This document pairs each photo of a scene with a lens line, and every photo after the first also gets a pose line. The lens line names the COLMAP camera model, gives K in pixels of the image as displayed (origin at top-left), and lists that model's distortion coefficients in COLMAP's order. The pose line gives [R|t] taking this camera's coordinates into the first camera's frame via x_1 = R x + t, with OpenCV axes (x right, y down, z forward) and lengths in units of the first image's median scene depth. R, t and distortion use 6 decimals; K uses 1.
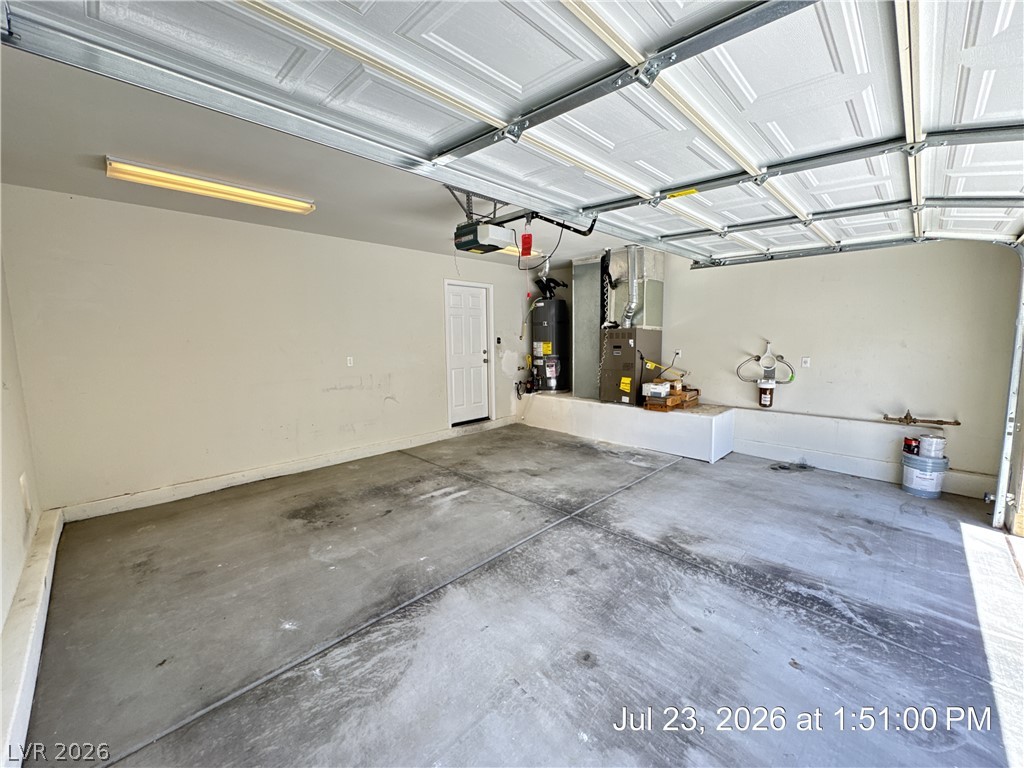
lens RADIAL K [[409.7, 0, 513.0], [0, 409.7, 383.9], [0, 0, 1]] dist [-0.002926, 0.000073]
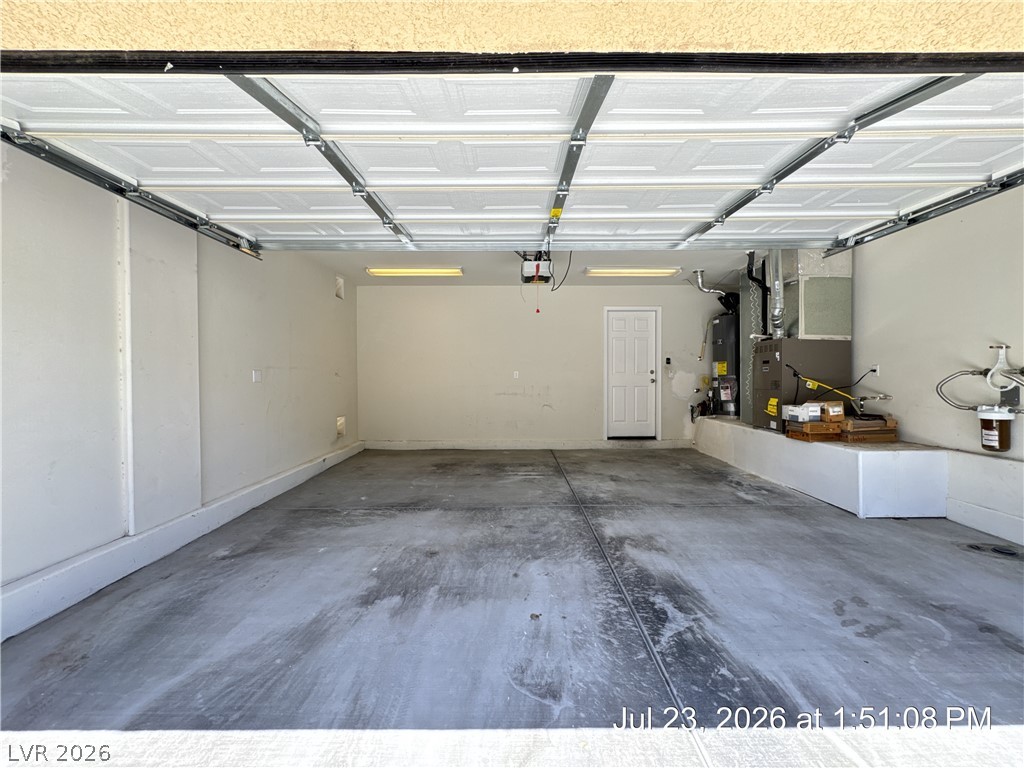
lens RADIAL K [[409.7, 0, 513.0], [0, 409.7, 383.9], [0, 0, 1]] dist [-0.002926, 0.000073]
pose [[0.705338, 0.018774, -0.708623, 0.700889], [-0.085557, 0.994596, -0.058810, 0.070756], [0.703689, 0.102109, 0.703132, 0.065499]]
